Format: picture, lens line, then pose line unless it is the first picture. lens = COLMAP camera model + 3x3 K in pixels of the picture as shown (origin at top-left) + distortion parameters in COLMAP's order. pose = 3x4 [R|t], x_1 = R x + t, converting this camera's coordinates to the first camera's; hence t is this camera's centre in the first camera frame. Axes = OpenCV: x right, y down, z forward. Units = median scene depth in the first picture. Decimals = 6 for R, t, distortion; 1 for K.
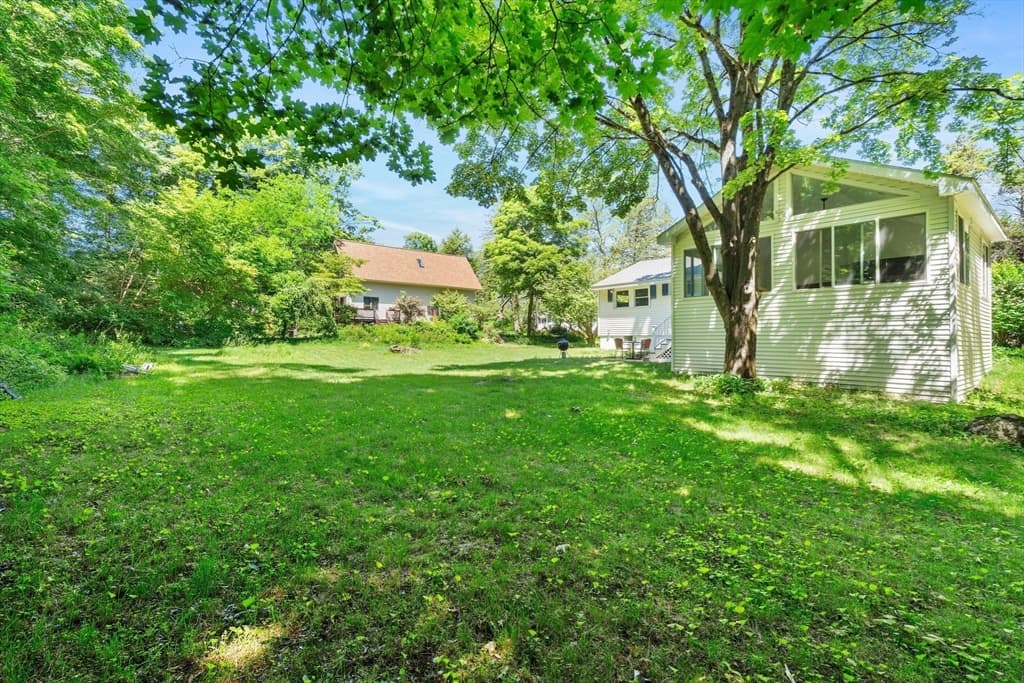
lens RADIAL K [[441.0, 0, 512.0], [0, 441.0, 341.5], [0, 0, 1]] dist [-0.014982, 0.000319]
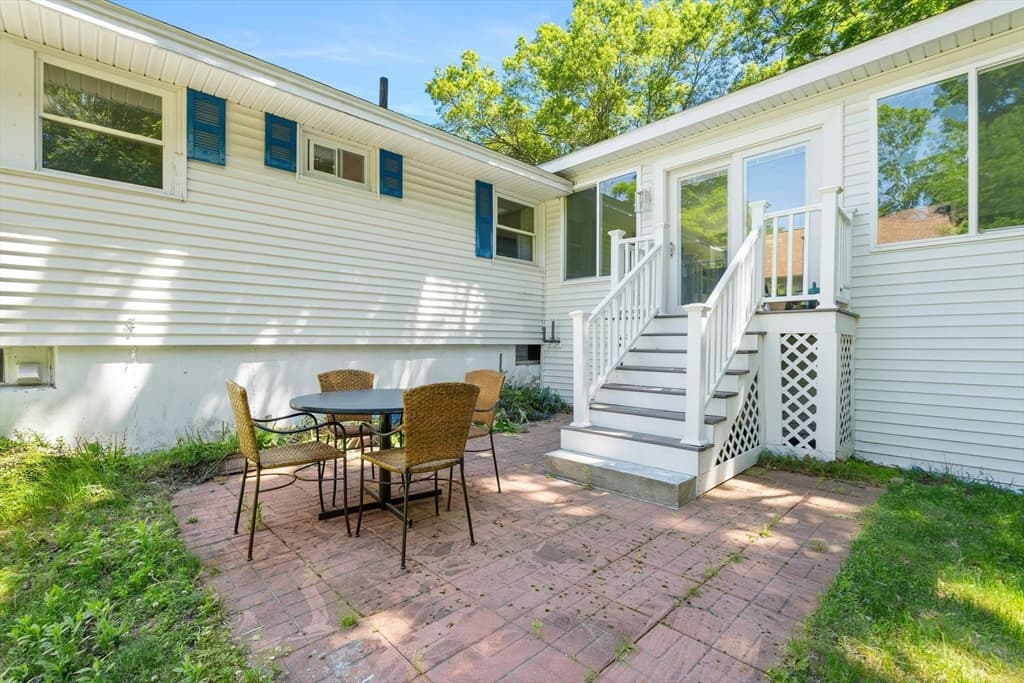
lens RADIAL K [[441.0, 0, 512.0], [0, 441.0, 341.5], [0, 0, 1]] dist [-0.014982, 0.000319]
pose [[-0.093791, -0.003201, 0.995587, 0.107536], [0.003782, 0.999986, 0.003572, -0.015440], [-0.995585, 0.004101, -0.093777, 0.876895]]
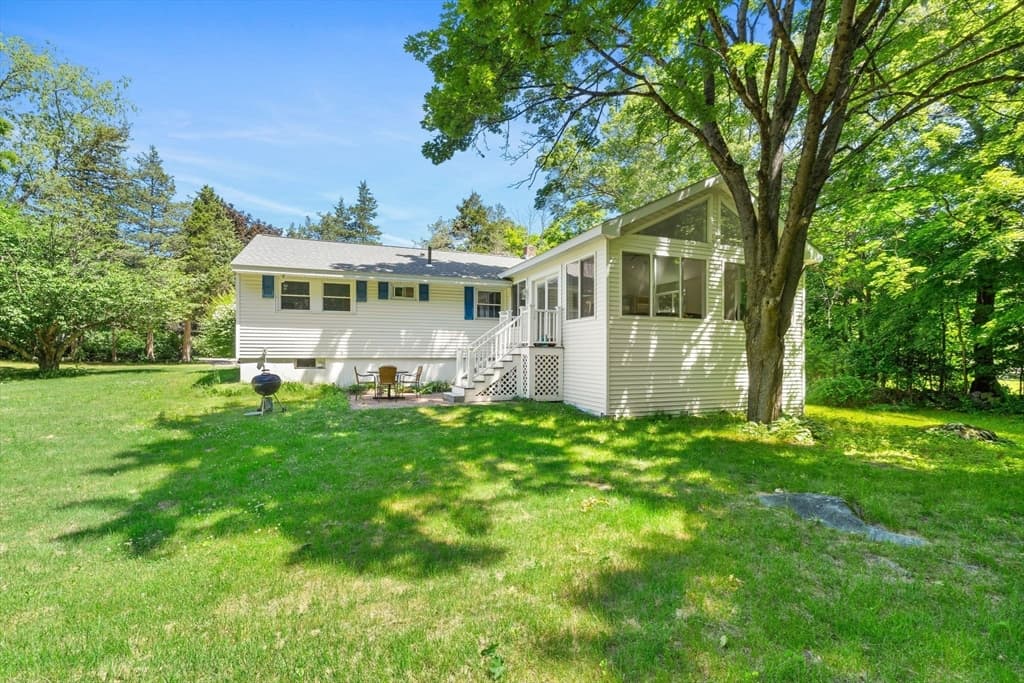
lens RADIAL K [[441.0, 0, 512.0], [0, 441.0, 341.5], [0, 0, 1]] dist [-0.014982, 0.000319]
pose [[0.318784, 0.015193, 0.947706, -0.227151], [0.000200, 0.999870, -0.016096, -0.027110], [-0.947827, 0.005321, 0.318740, 0.577278]]
